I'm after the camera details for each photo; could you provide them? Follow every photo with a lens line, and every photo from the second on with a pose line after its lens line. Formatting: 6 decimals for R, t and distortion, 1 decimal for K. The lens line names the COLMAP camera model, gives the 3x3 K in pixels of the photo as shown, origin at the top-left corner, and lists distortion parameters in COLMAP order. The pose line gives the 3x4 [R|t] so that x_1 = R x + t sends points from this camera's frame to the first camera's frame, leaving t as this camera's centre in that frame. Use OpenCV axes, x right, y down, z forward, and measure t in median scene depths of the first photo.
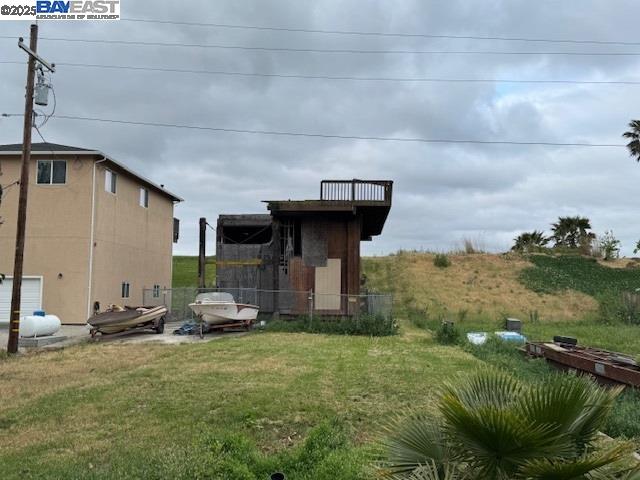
lens RADIAL K [[650.8, 0, 307.8], [0, 650.8, 236.8], [0, 0, 1]] dist [0.055086, 0.000000]
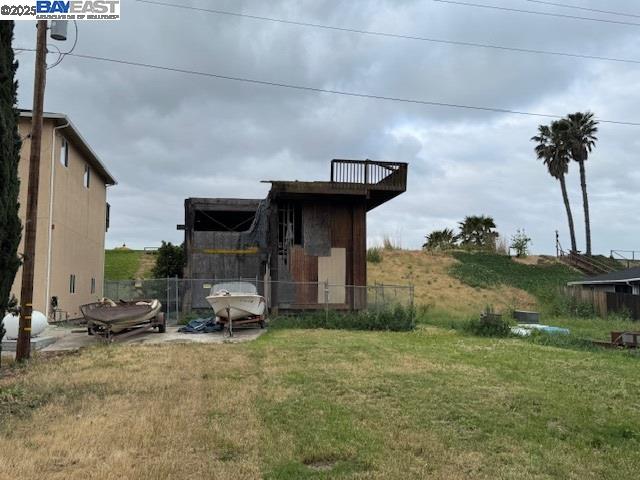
lens RADIAL K [[650.8, 0, 312.9], [0, 650.8, 241.5], [0, 0, 1]] dist [0.055086, 0.000000]
pose [[0.972526, 0.014041, 0.232370, -0.182162], [-0.015438, 0.999872, 0.004194, 0.019334], [-0.232281, -0.007666, 0.972618, 0.108941]]
